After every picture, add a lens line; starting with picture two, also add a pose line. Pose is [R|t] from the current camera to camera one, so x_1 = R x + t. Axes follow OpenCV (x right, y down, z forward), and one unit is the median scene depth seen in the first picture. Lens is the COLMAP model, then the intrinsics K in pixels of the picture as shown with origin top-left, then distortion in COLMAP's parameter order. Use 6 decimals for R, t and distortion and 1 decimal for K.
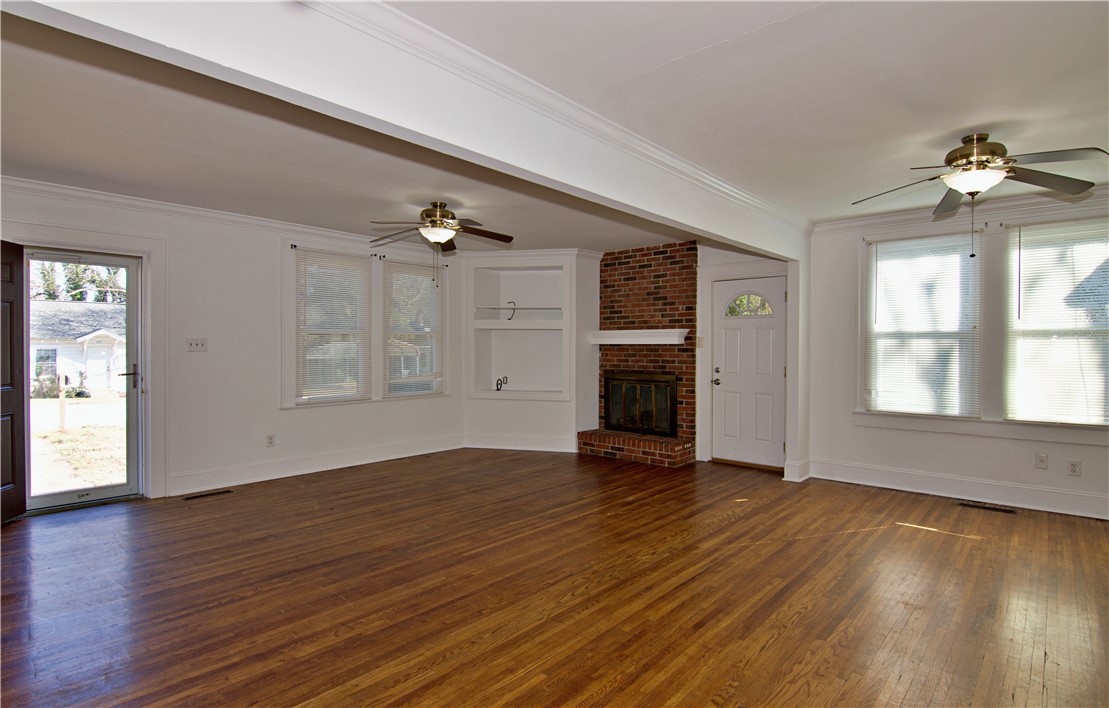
lens RADIAL K [[552.1, 0, 554.5], [0, 552.1, 354.0], [0, 0, 1]] dist [-0.001897, -0.000295]
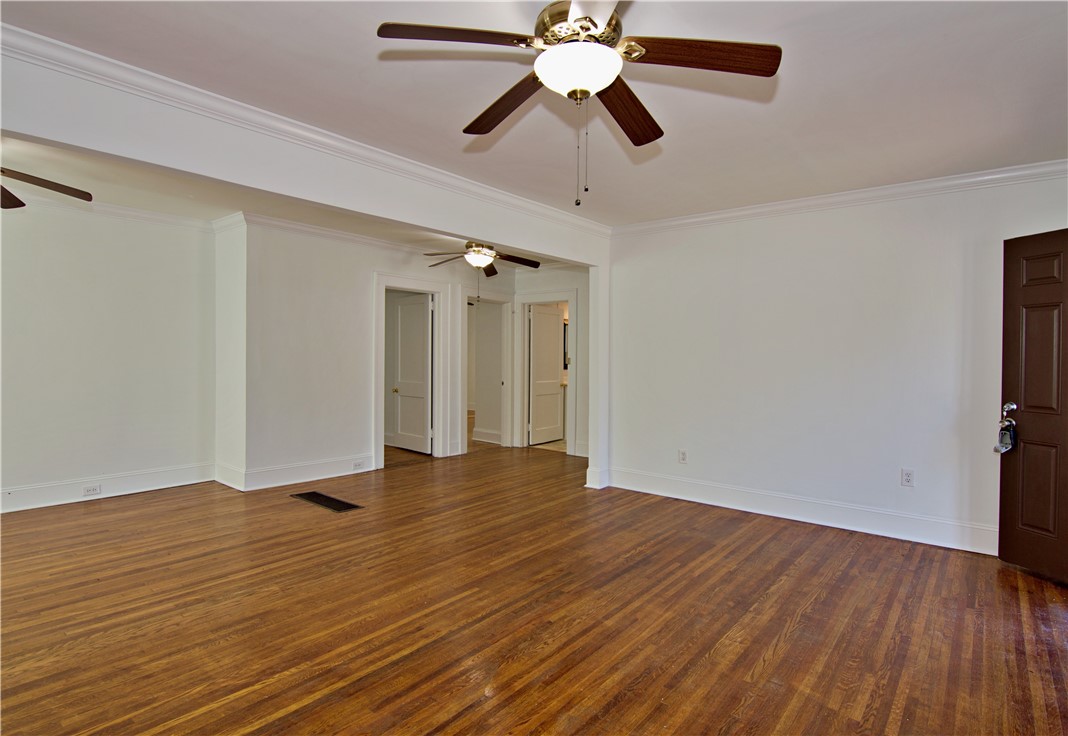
lens RADIAL K [[566.3, 0, 555.3], [0, 566.3, 364.7], [0, 0, 1]] dist [-0.004967, -0.013423]
pose [[-0.998638, -0.015227, -0.049908, -0.176743], [-0.016734, 0.999412, 0.029925, -0.015967], [0.049423, 0.030719, -0.998305, 1.407381]]
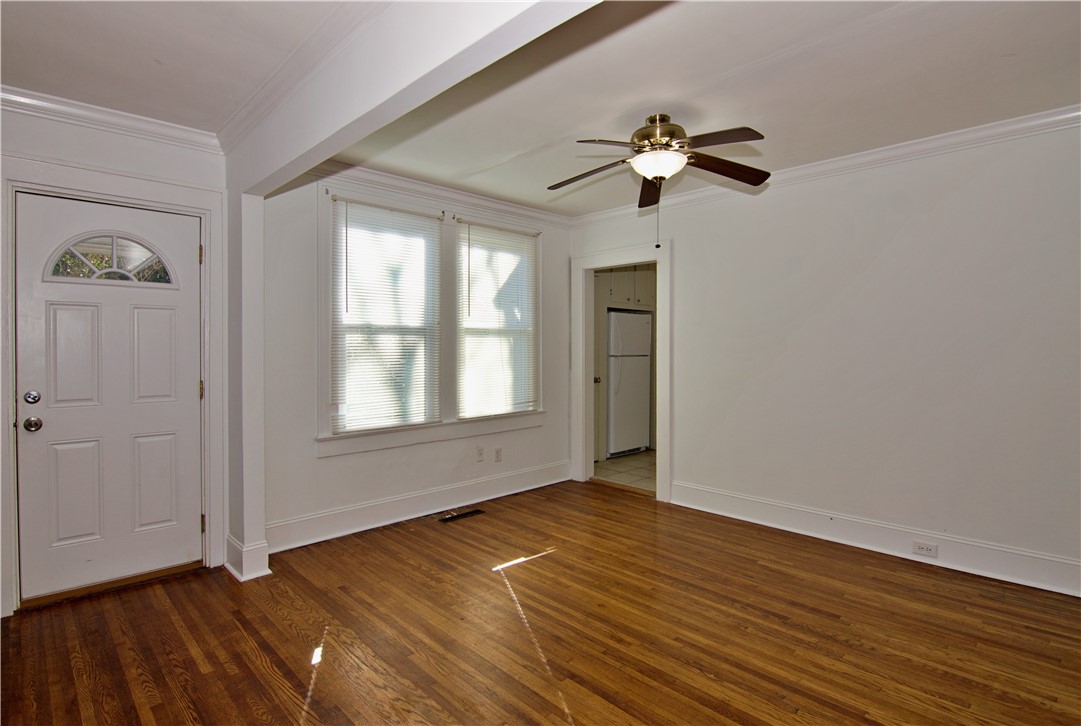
lens RADIAL K [[543.6, 0, 523.3], [0, 543.6, 357.7], [0, 0, 1]] dist [-0.010280, -0.000971]
pose [[0.097240, -0.024371, 0.994963, -0.121039], [0.010852, 0.999667, 0.023426, -0.010900], [-0.995202, 0.008520, 0.097472, 0.789799]]
